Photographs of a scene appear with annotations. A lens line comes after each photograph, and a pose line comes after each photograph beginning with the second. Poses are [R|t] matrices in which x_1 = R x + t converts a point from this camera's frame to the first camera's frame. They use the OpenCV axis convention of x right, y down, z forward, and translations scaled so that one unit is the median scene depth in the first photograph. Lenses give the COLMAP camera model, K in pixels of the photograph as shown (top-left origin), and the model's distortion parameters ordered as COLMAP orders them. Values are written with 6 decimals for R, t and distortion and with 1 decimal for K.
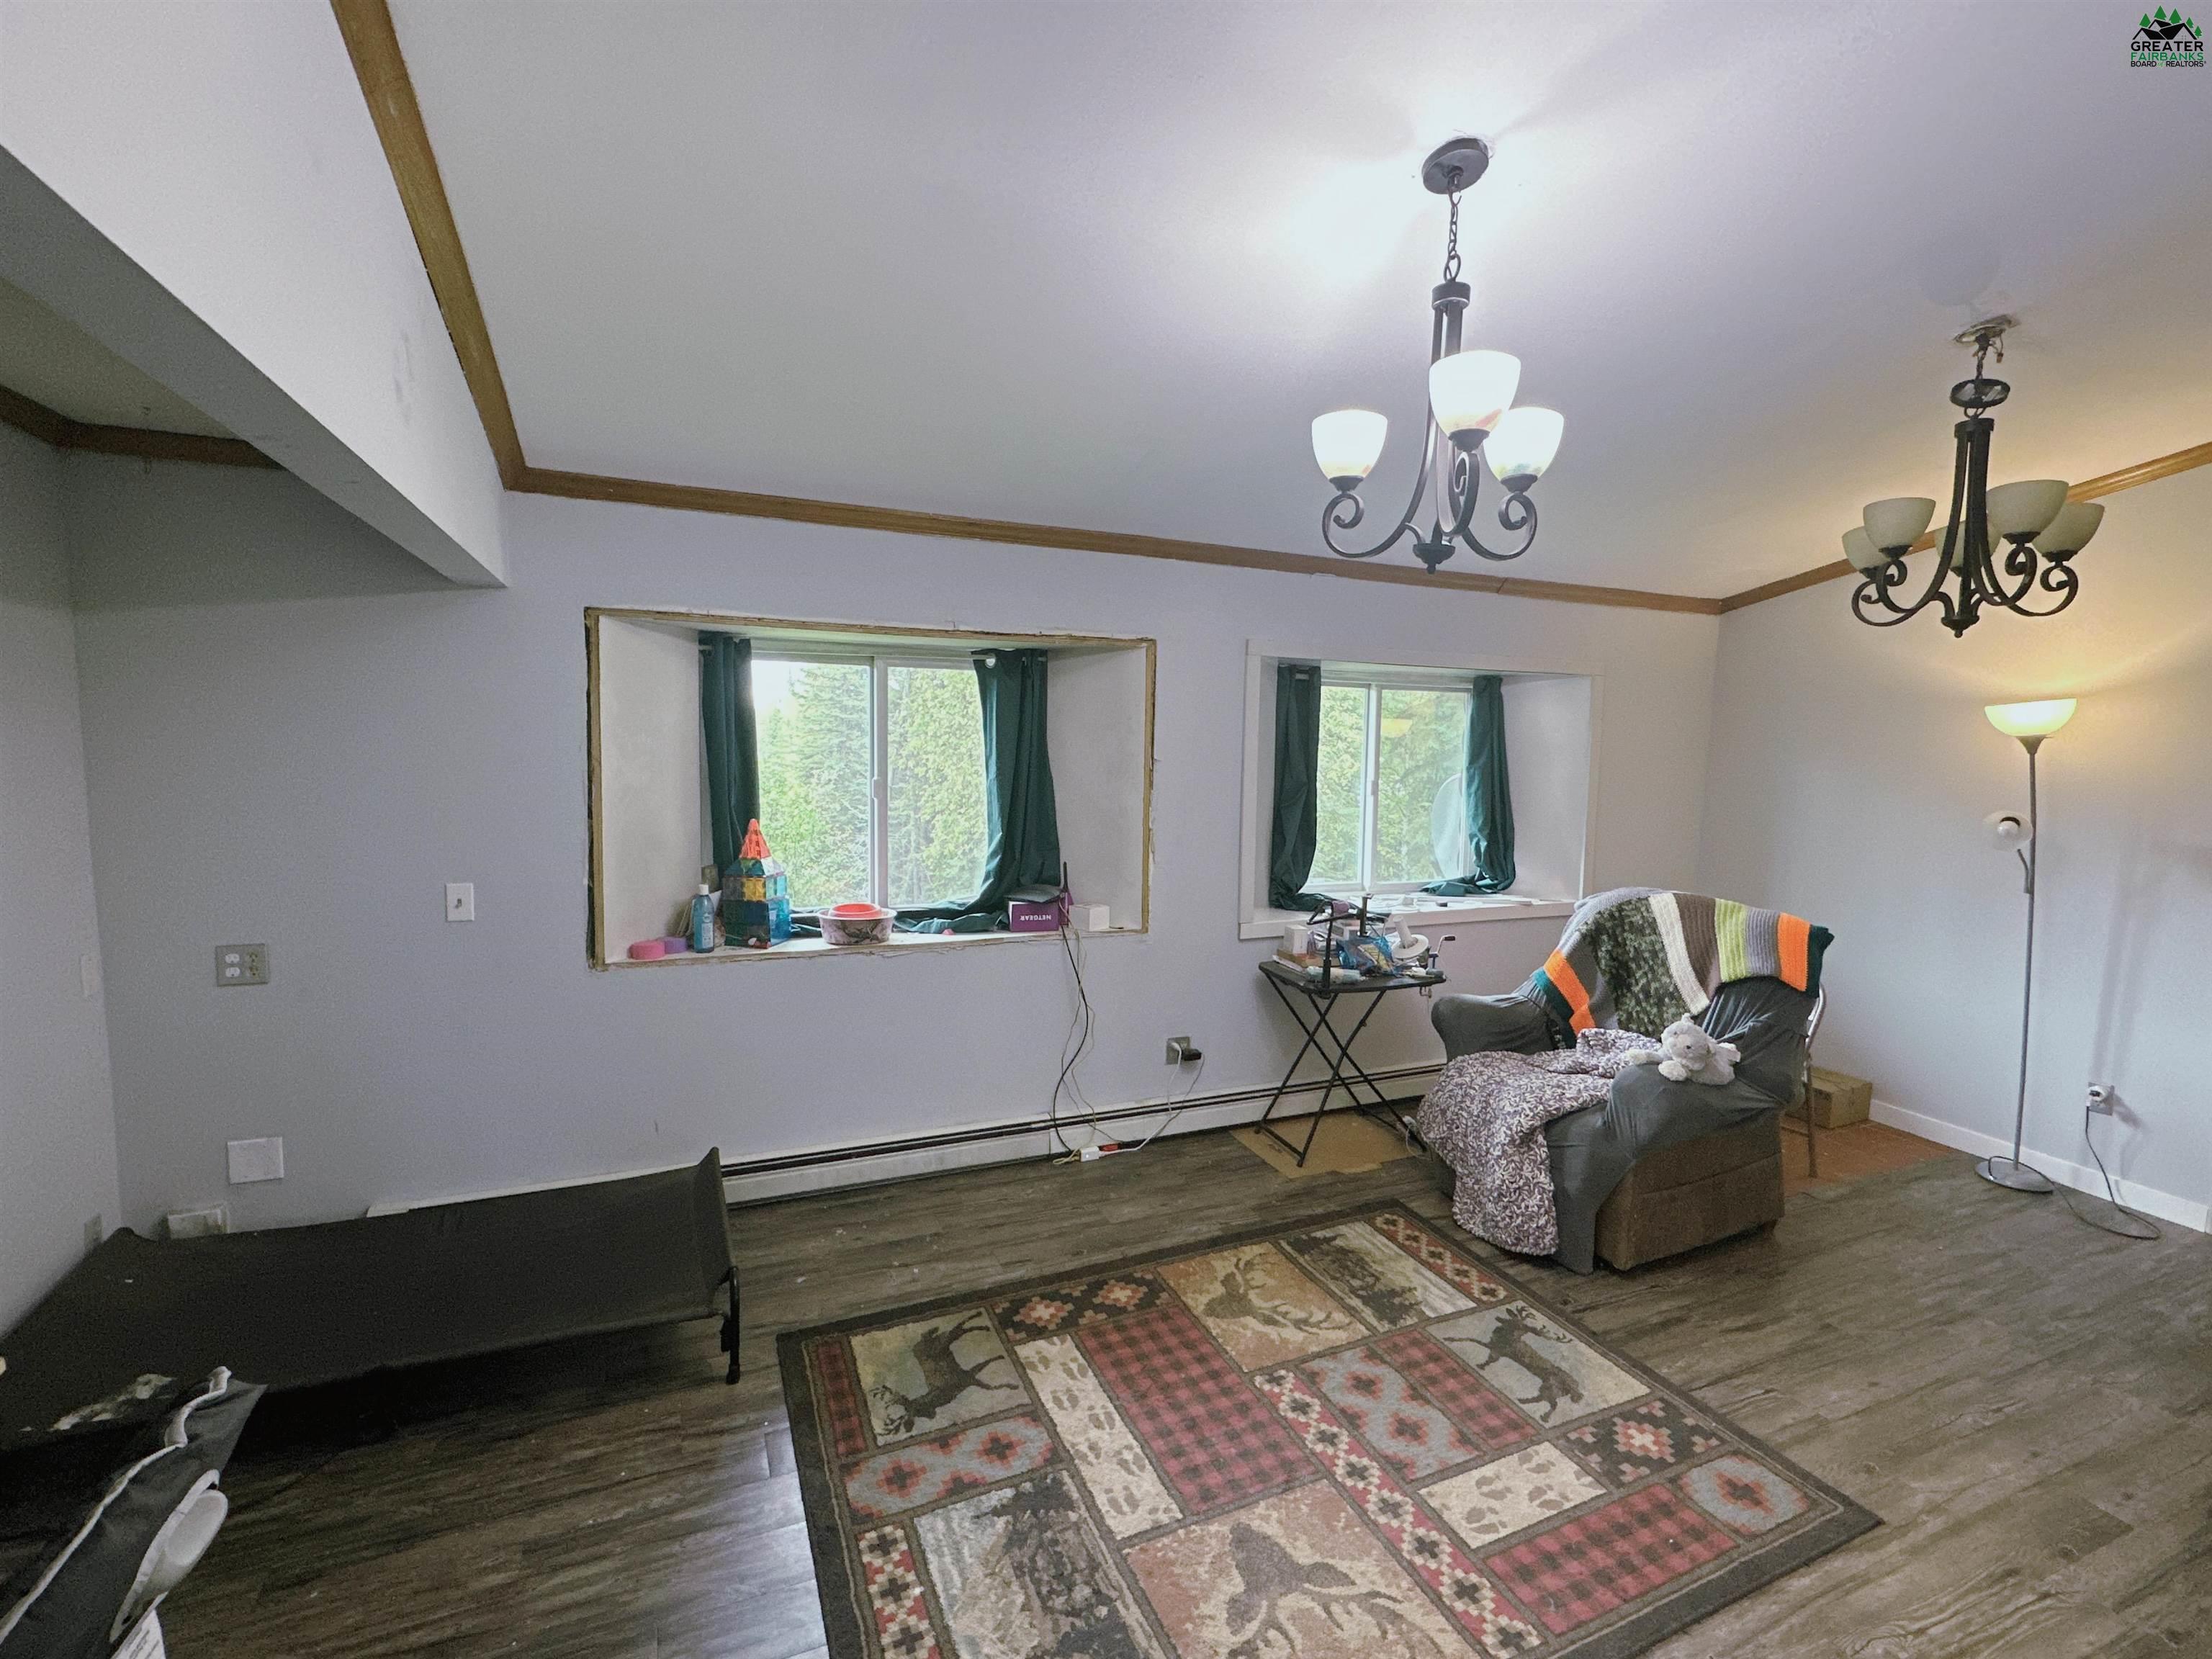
lens RADIAL K [[1002.2, 0, 1101.0], [0, 1002.2, 823.6], [0, 0, 1]] dist [-0.002531, -0.000828]
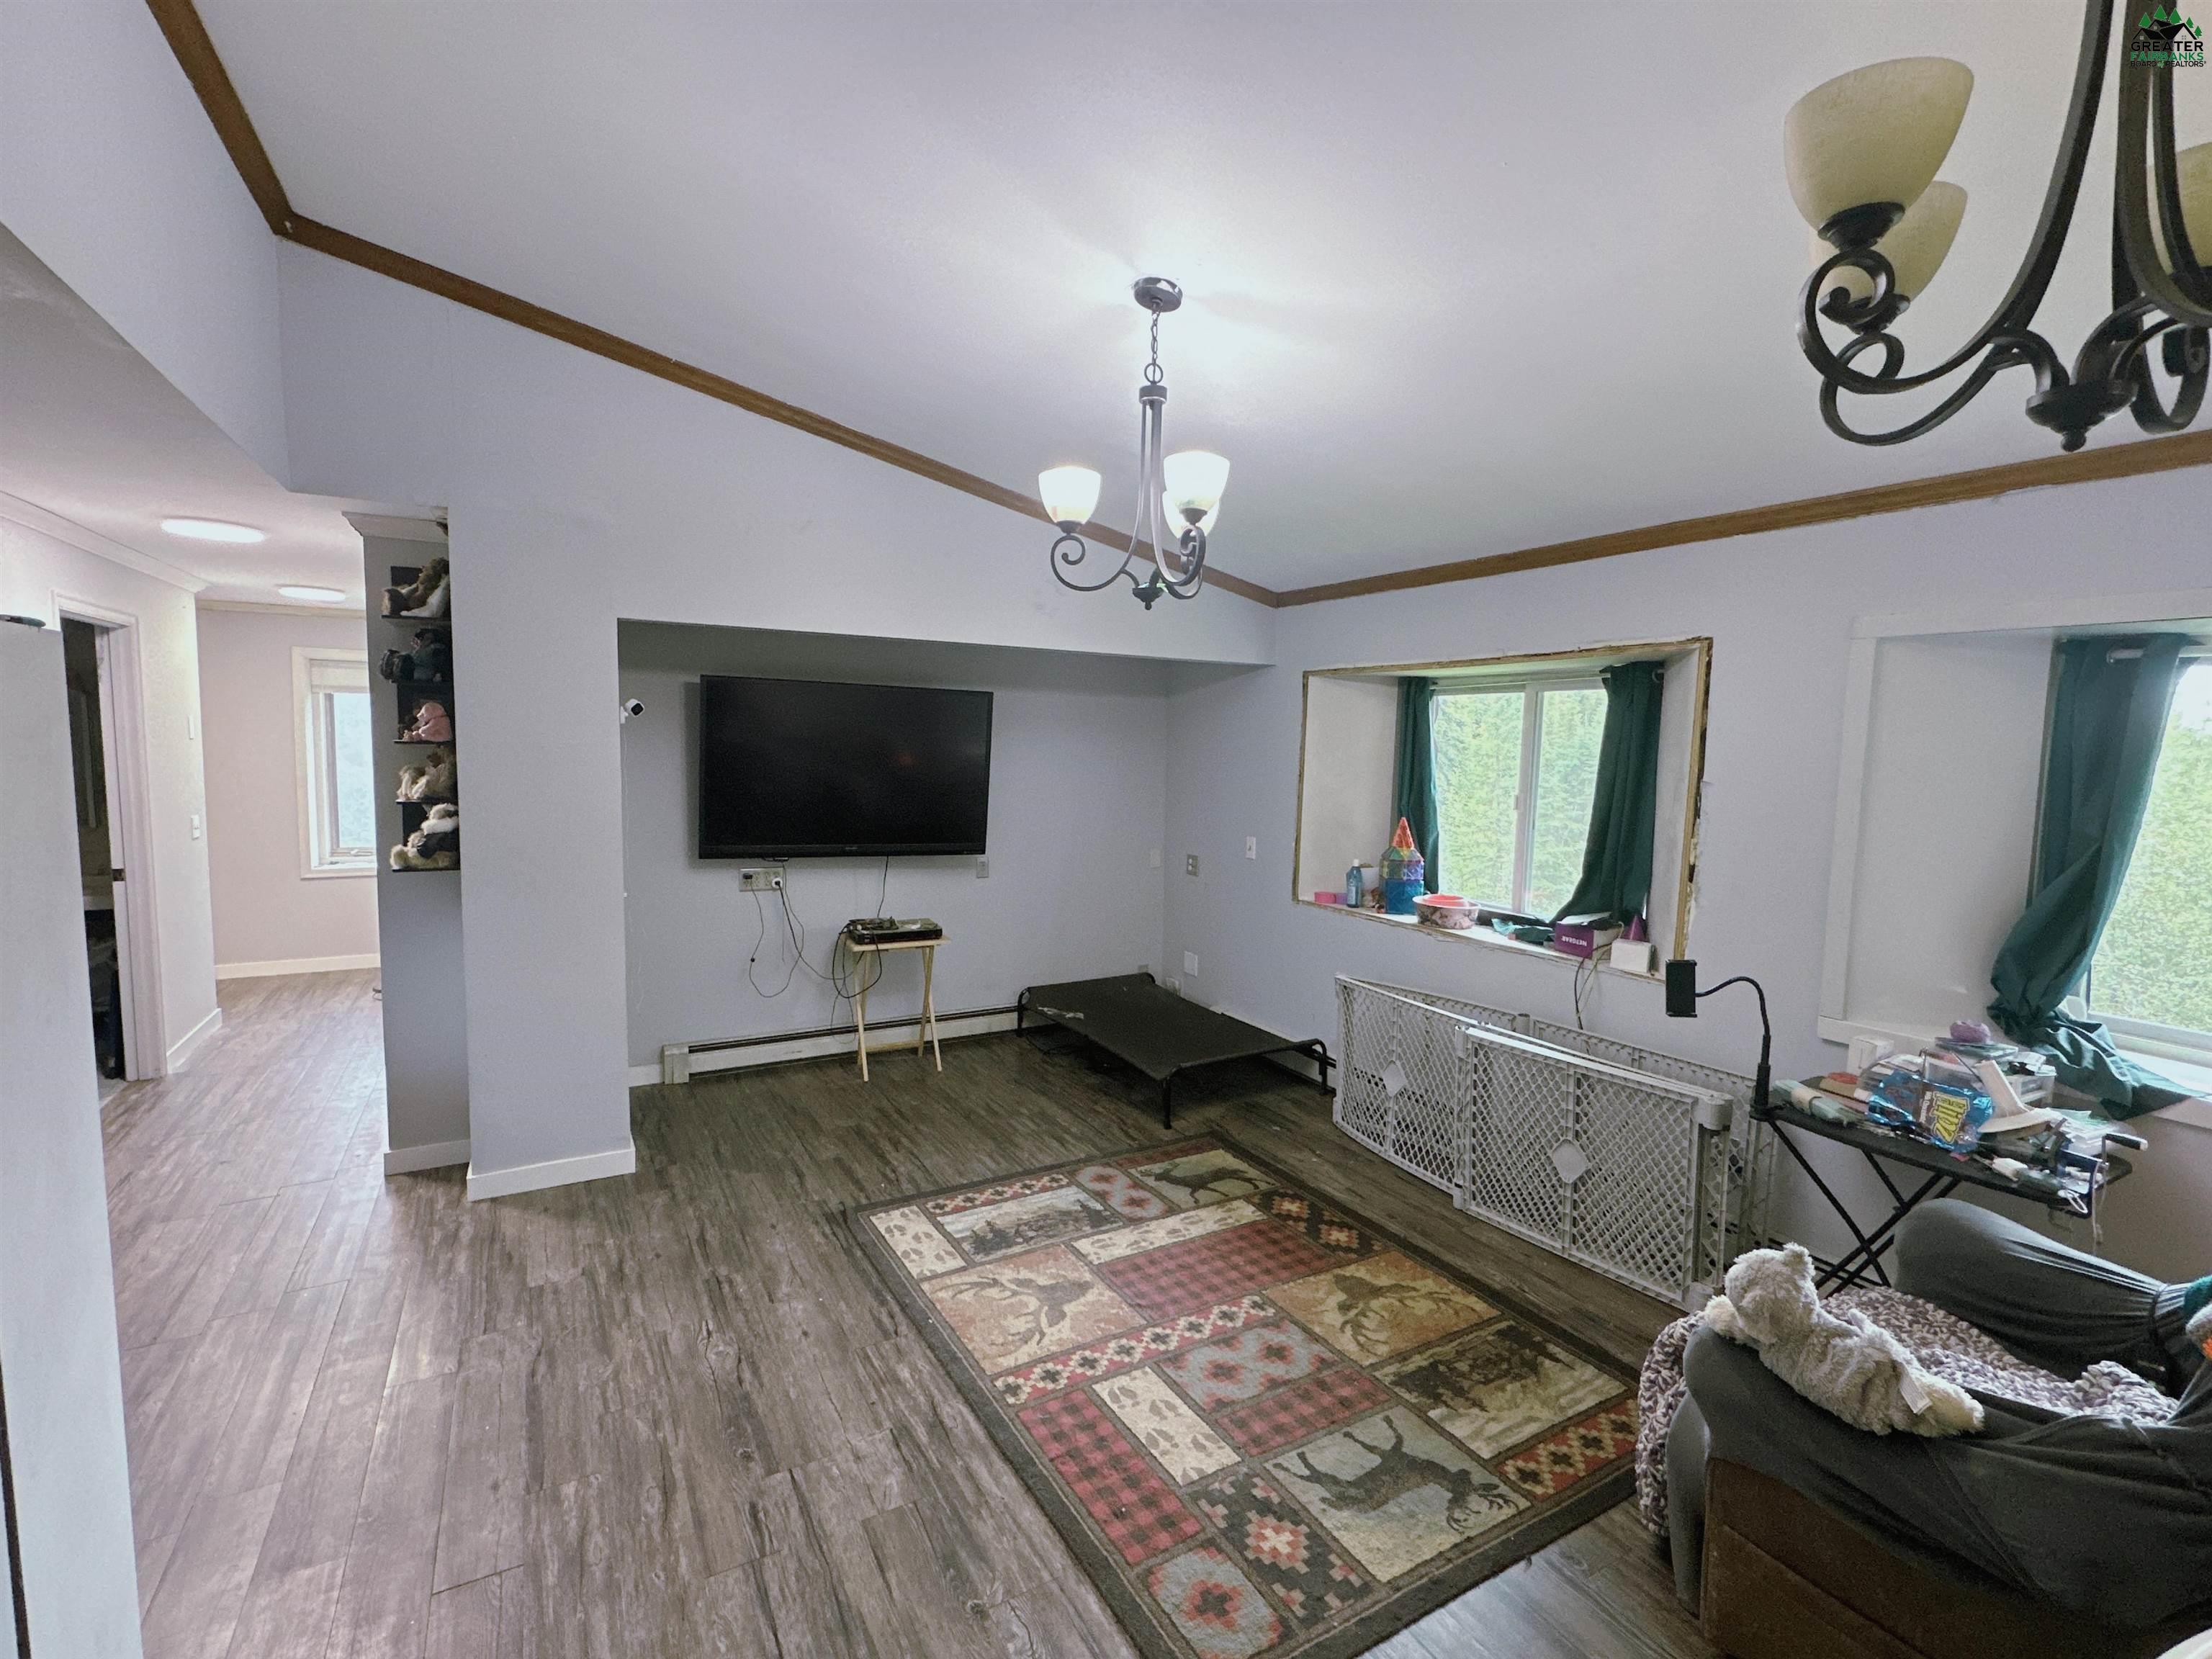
lens RADIAL K [[1002.2, 0, 1101.0], [0, 1002.2, 823.6], [0, 0, 1]] dist [-0.002531, -0.000828]
pose [[0.105342, 0.061259, -0.992547, 1.203331], [-0.106871, 0.993018, 0.049946, -0.025903], [0.988677, 0.100813, 0.111154, 0.615486]]
